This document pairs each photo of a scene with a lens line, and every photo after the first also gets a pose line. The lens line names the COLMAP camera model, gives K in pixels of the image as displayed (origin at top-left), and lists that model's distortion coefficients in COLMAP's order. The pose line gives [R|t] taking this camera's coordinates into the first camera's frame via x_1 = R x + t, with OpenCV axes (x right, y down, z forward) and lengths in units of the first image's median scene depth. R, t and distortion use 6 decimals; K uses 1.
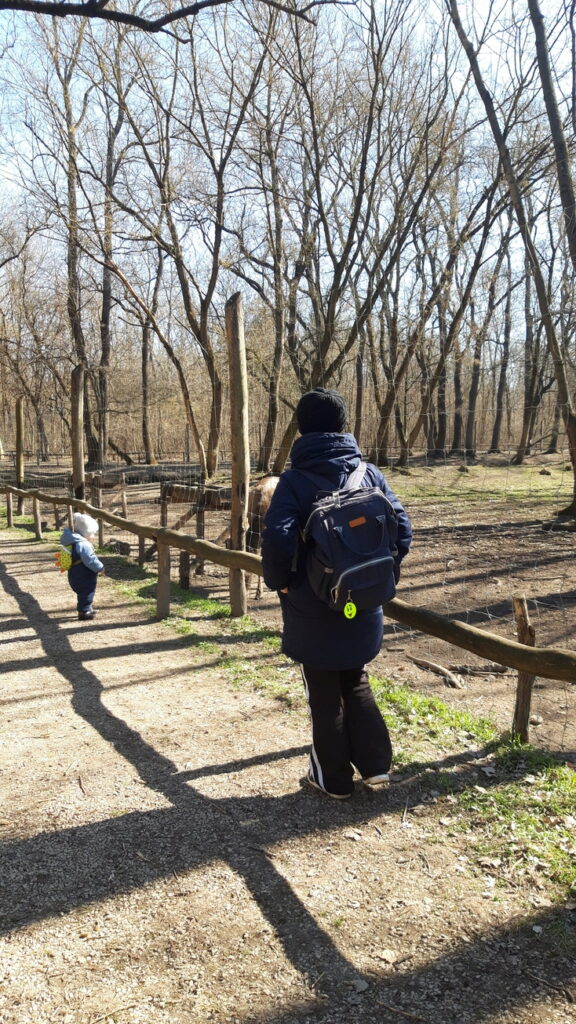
lens RADIAL K [[772.3, 0, 286.7], [0, 772.3, 530.2], [0, 0, 1]] dist [0.079394, -0.163269]
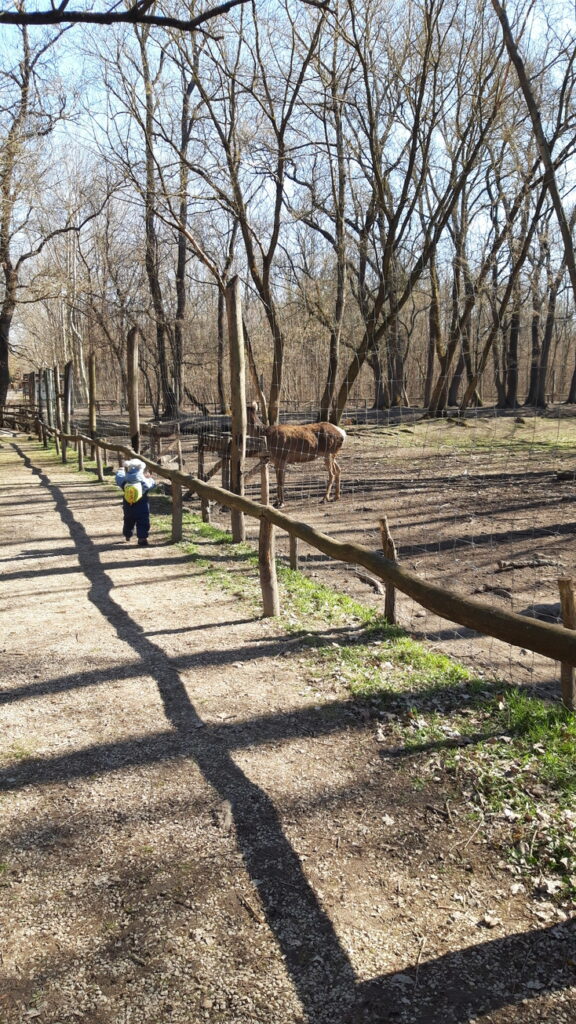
lens RADIAL K [[772.3, 0, 286.7], [0, 772.3, 530.2], [0, 0, 1]] dist [0.079394, -0.163269]
pose [[0.993935, 0.020077, -0.108124, 0.118735], [-0.013119, 0.997820, 0.064680, 0.009055], [0.109187, -0.062869, 0.992031, -0.169660]]
